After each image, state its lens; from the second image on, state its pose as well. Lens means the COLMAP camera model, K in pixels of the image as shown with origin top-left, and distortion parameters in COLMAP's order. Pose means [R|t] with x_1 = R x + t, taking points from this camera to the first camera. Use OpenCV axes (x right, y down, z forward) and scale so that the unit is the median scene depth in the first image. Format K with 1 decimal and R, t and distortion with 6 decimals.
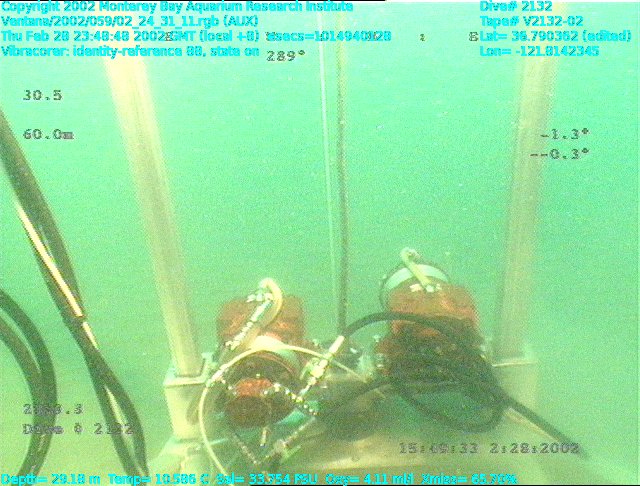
lens RADIAL K [[563.7, 0, 320.0], [0, 563.7, 243.0], [0, 0, 1]] dist [0.009918, 0.015263]
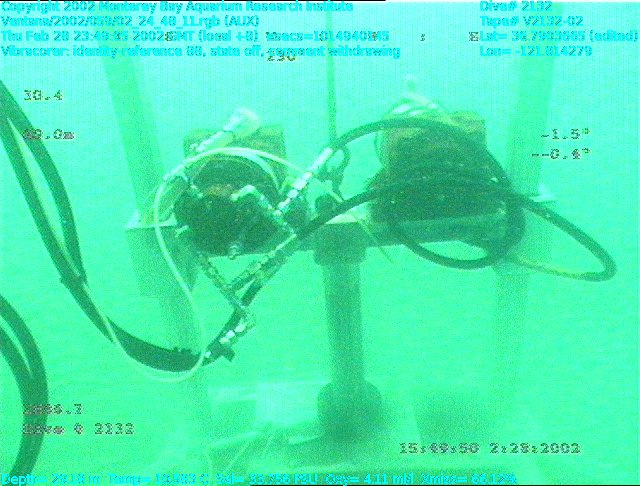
lens RADIAL K [[563.7, 0, 320.0], [0, 563.7, 243.0], [0, 0, 1]] dist [0.009918, 0.015263]
pose [[0.999995, 0.003108, 0.000227, 0.026487], [-0.003108, 0.999995, 0.000253, 0.314292], [-0.000226, -0.000254, 1.000000, 0.152619]]
